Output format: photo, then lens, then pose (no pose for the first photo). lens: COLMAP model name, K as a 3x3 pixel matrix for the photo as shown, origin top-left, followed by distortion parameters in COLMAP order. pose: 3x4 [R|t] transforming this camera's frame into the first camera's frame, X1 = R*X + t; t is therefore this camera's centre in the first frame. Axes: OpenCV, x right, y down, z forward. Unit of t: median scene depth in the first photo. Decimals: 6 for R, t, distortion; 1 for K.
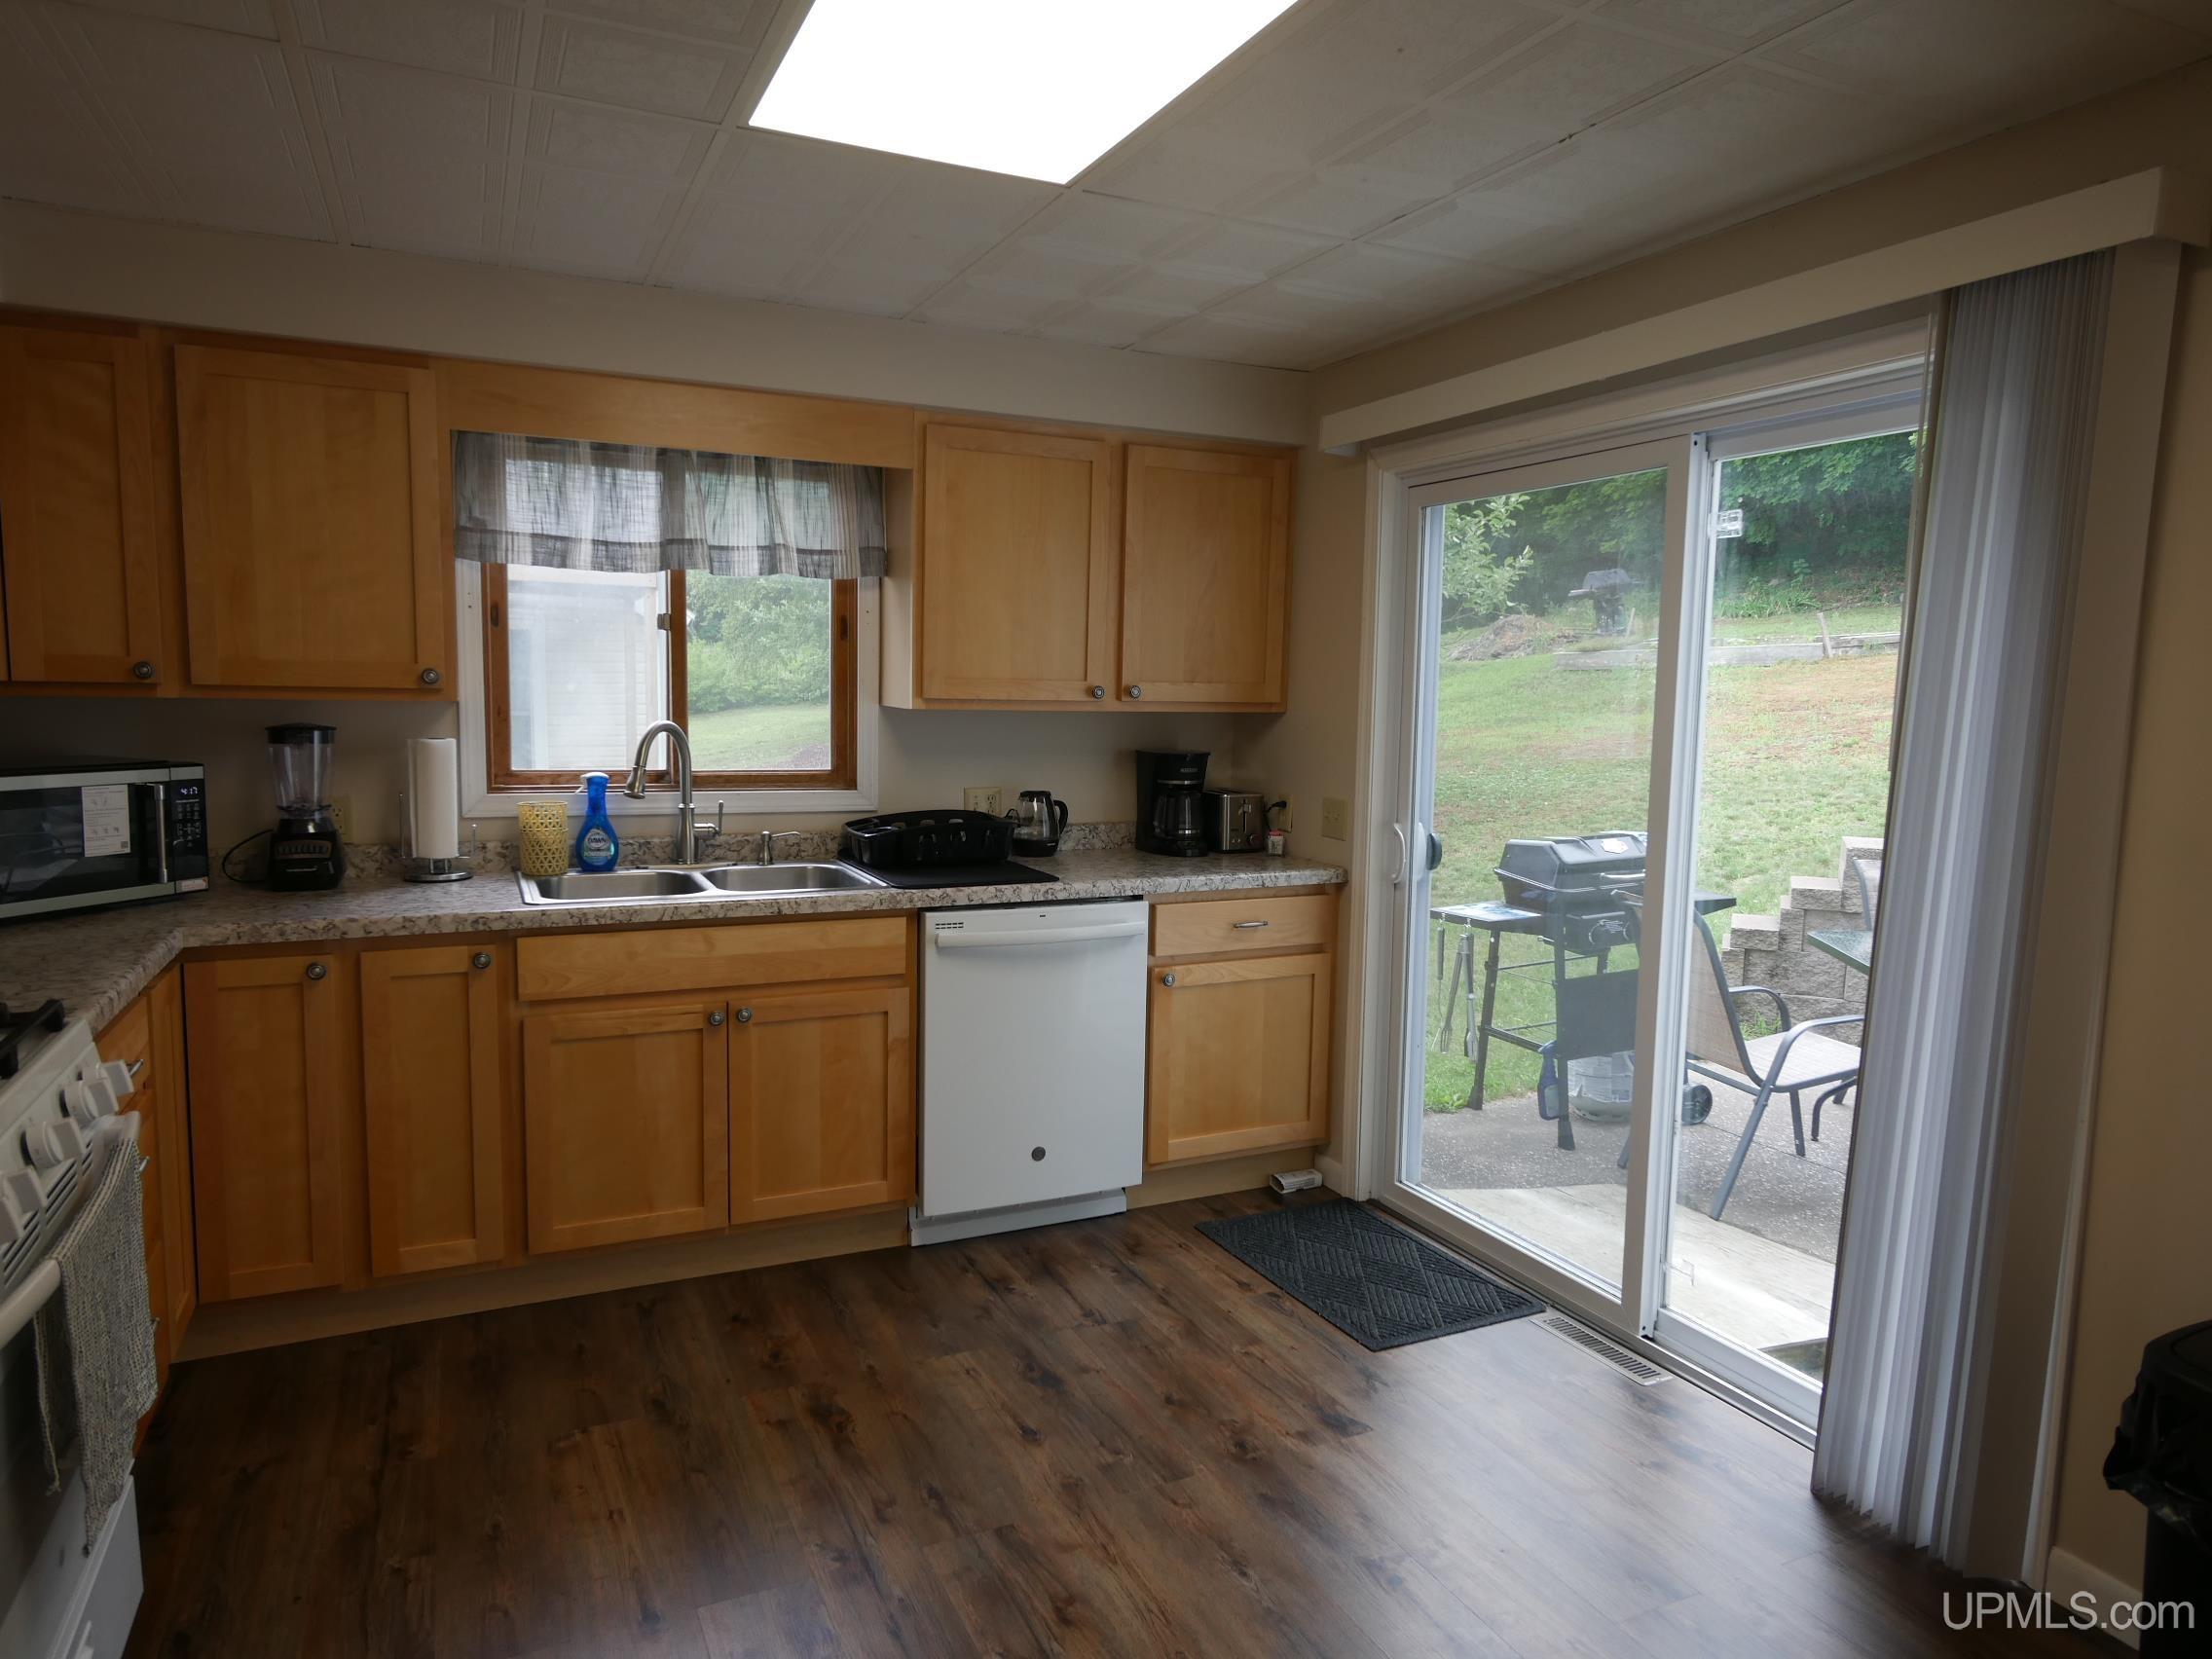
lens RADIAL K [[1358.6, 0, 1106.0], [0, 1358.6, 829.5], [0, 0, 1]] dist [-0.001236, -0.000672]
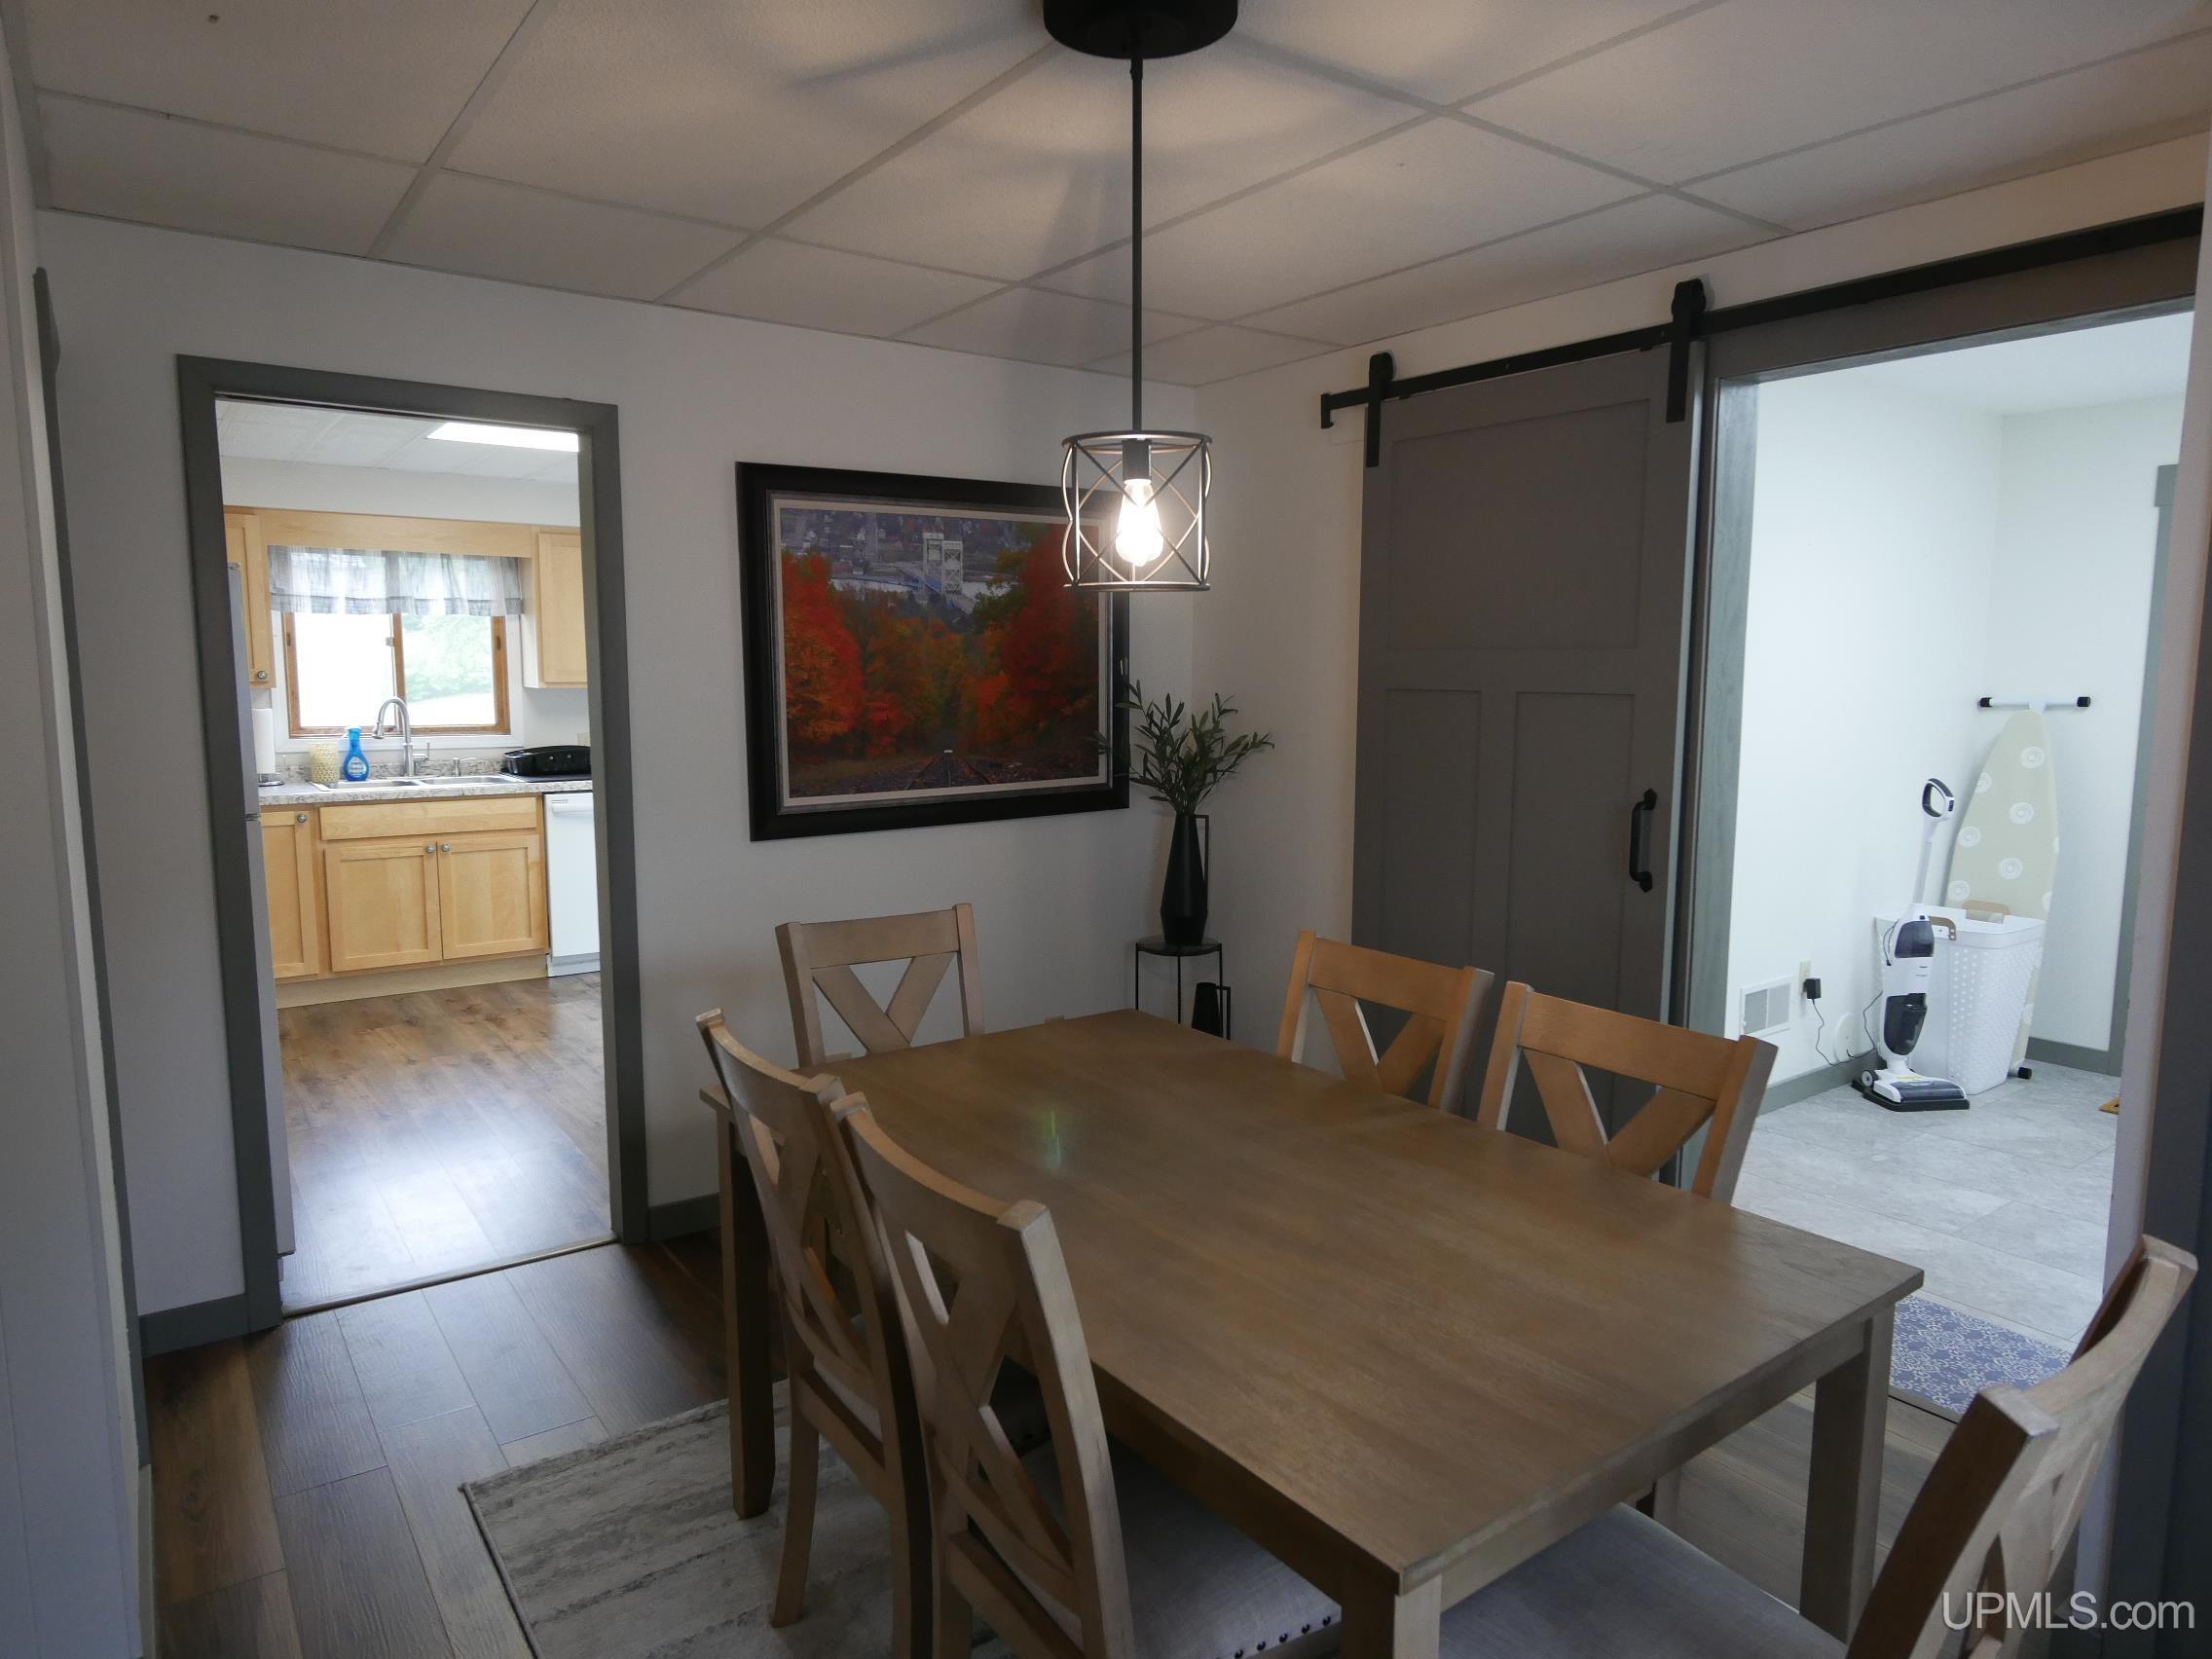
lens RADIAL K [[1358.6, 0, 1106.0], [0, 1358.6, 829.5], [0, 0, 1]] dist [-0.001236, -0.000672]
pose [[0.982335, -0.037798, 0.183273, 0.273835], [0.034998, 0.999216, 0.018489, 0.097582], [-0.183828, -0.011748, 0.982888, -0.968416]]
